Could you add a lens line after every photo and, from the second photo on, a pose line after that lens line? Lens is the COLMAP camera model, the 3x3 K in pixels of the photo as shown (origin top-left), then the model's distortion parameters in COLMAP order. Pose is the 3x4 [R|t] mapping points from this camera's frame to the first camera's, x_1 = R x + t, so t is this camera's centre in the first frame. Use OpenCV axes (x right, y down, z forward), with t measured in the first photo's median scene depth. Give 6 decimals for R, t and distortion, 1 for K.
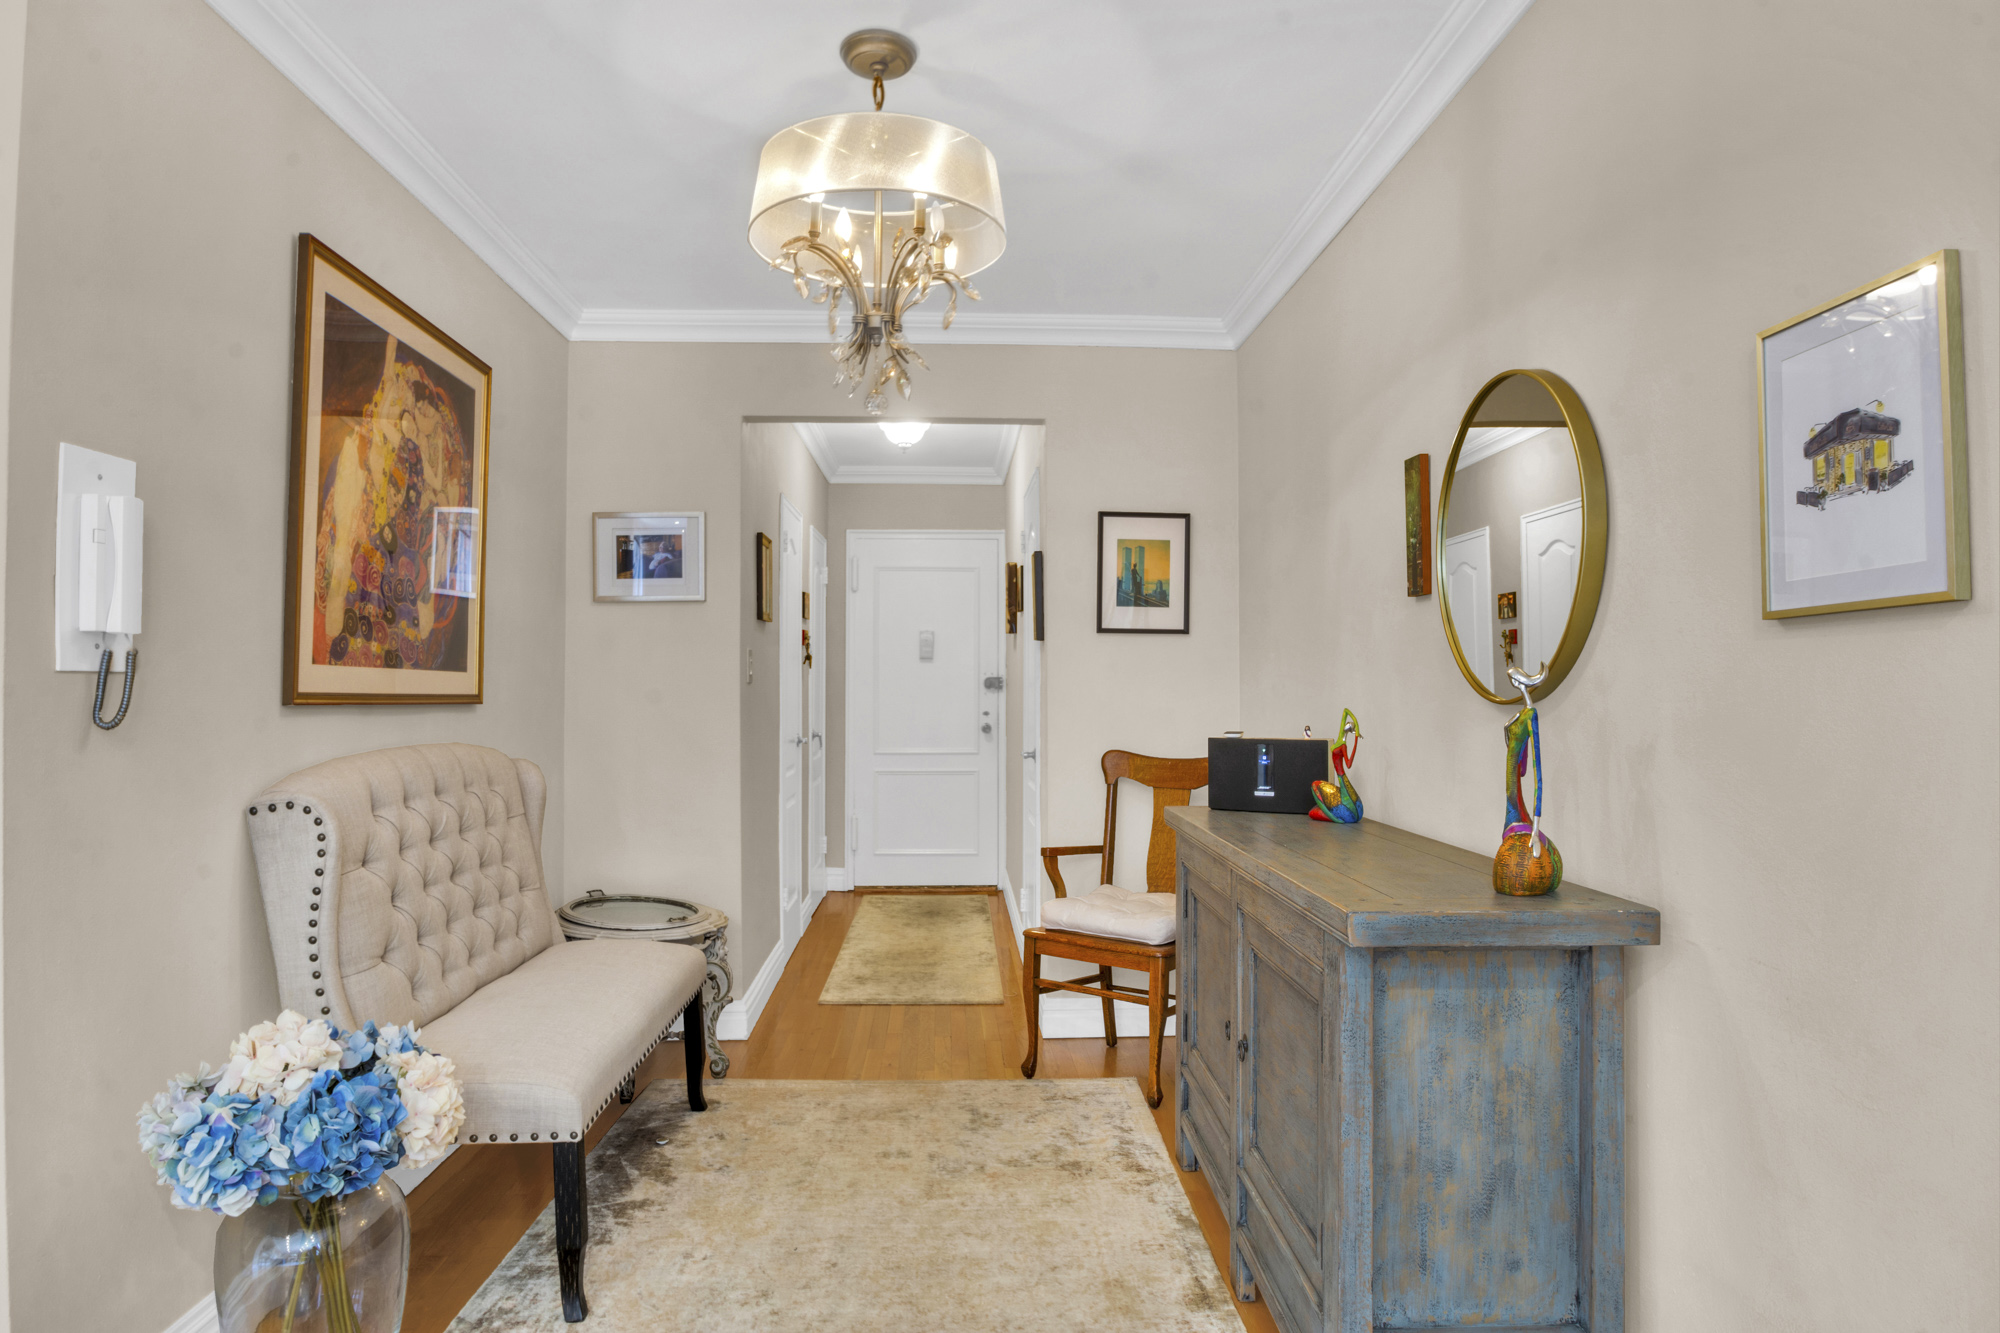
lens RADIAL K [[868.7, 0, 991.9], [0, 868.7, 658.7], [0, 0, 1]] dist [-0.001529, -0.007484]
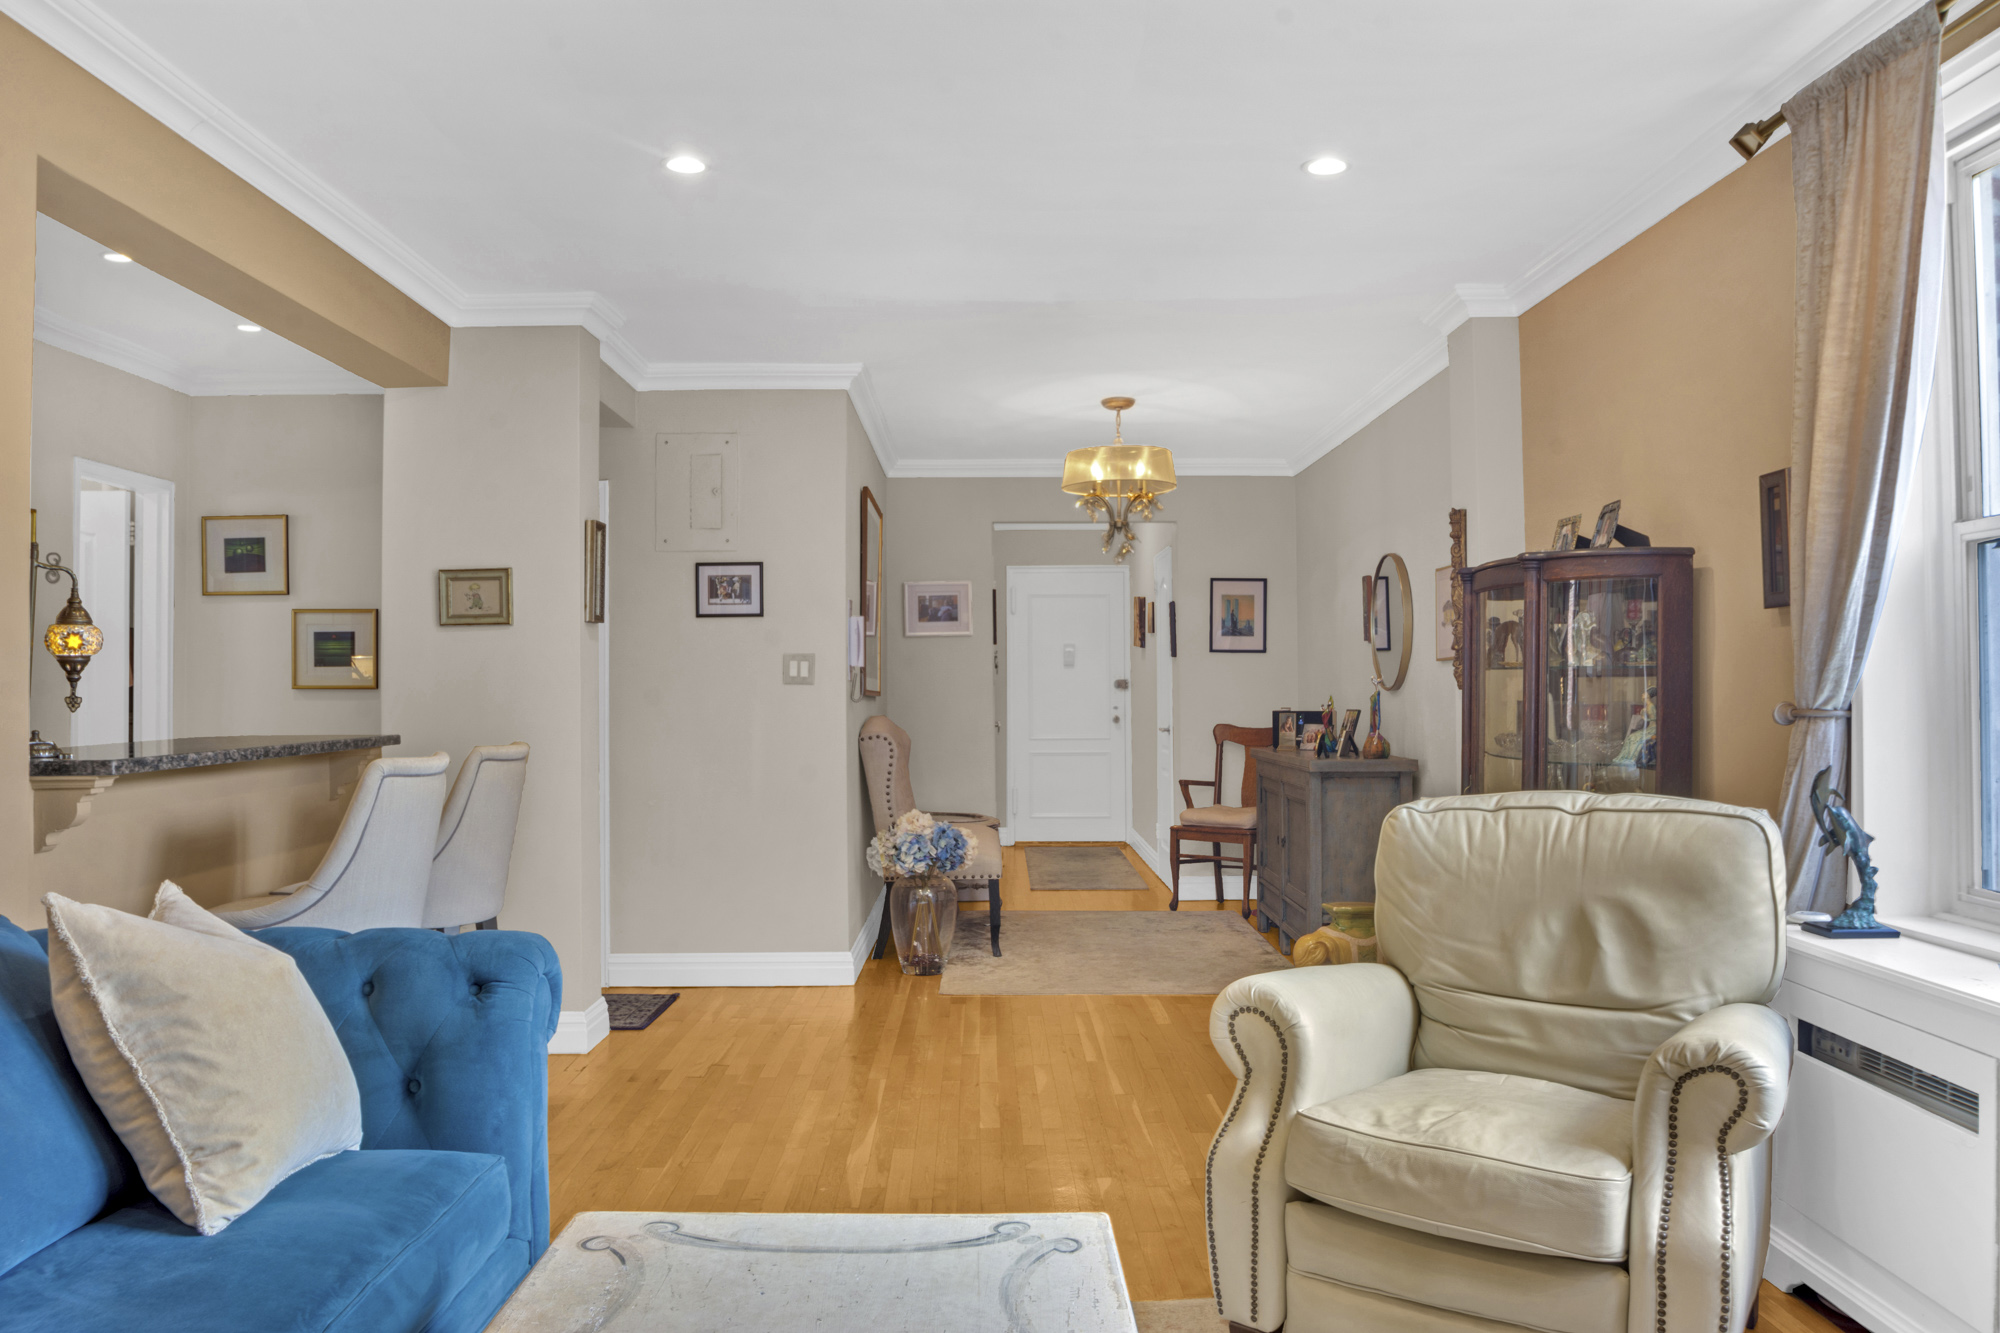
lens RADIAL K [[1136.6, 0, 1006.8], [0, 1136.6, 650.2], [0, 0, 1]] dist [-0.019193, -0.000085]
pose [[0.999646, -0.005825, -0.025947, -0.208333], [0.005772, 0.999981, -0.002109, -0.032742], [0.025958, 0.001959, 0.999661, -1.164000]]
